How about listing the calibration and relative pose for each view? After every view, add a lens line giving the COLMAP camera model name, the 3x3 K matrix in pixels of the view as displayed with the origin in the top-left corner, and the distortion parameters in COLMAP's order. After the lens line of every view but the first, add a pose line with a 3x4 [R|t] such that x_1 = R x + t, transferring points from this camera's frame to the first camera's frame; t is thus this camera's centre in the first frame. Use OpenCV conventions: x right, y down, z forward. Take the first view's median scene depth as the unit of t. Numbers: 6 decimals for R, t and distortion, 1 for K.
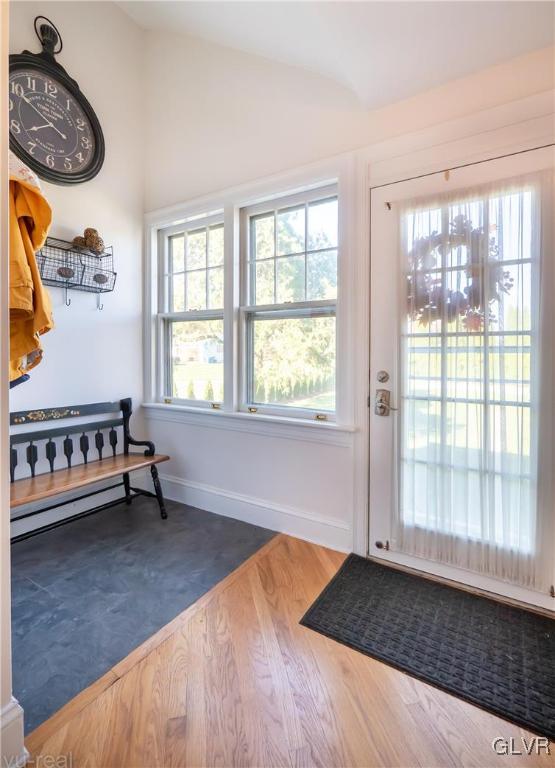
lens RADIAL K [[359.7, 0, 259.8], [0, 359.7, 356.0], [0, 0, 1]] dist [-0.000228, 0.000483]
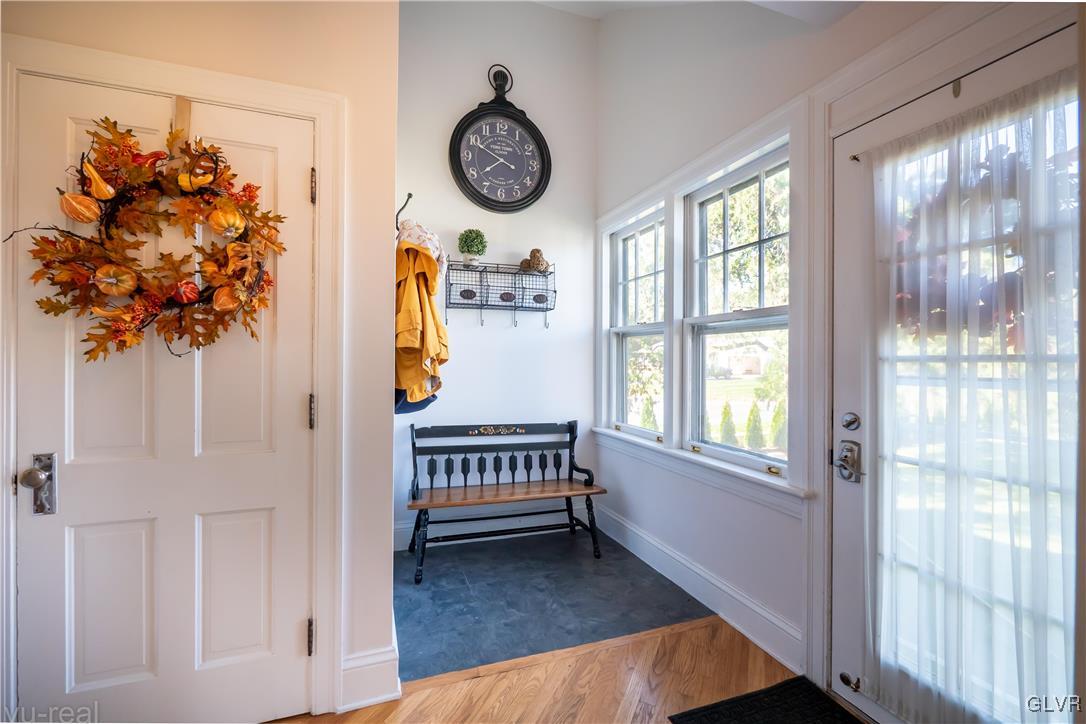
lens RADIAL K [[460.2, 0, 539.1], [0, 460.2, 357.7], [0, 0, 1]] dist [-0.002600, 0.000275]
pose [[0.787363, -0.000788, -0.616489, 0.357126], [-0.007679, 0.999909, -0.011086, -0.038752], [0.616441, 0.013463, 0.787286, -0.005448]]
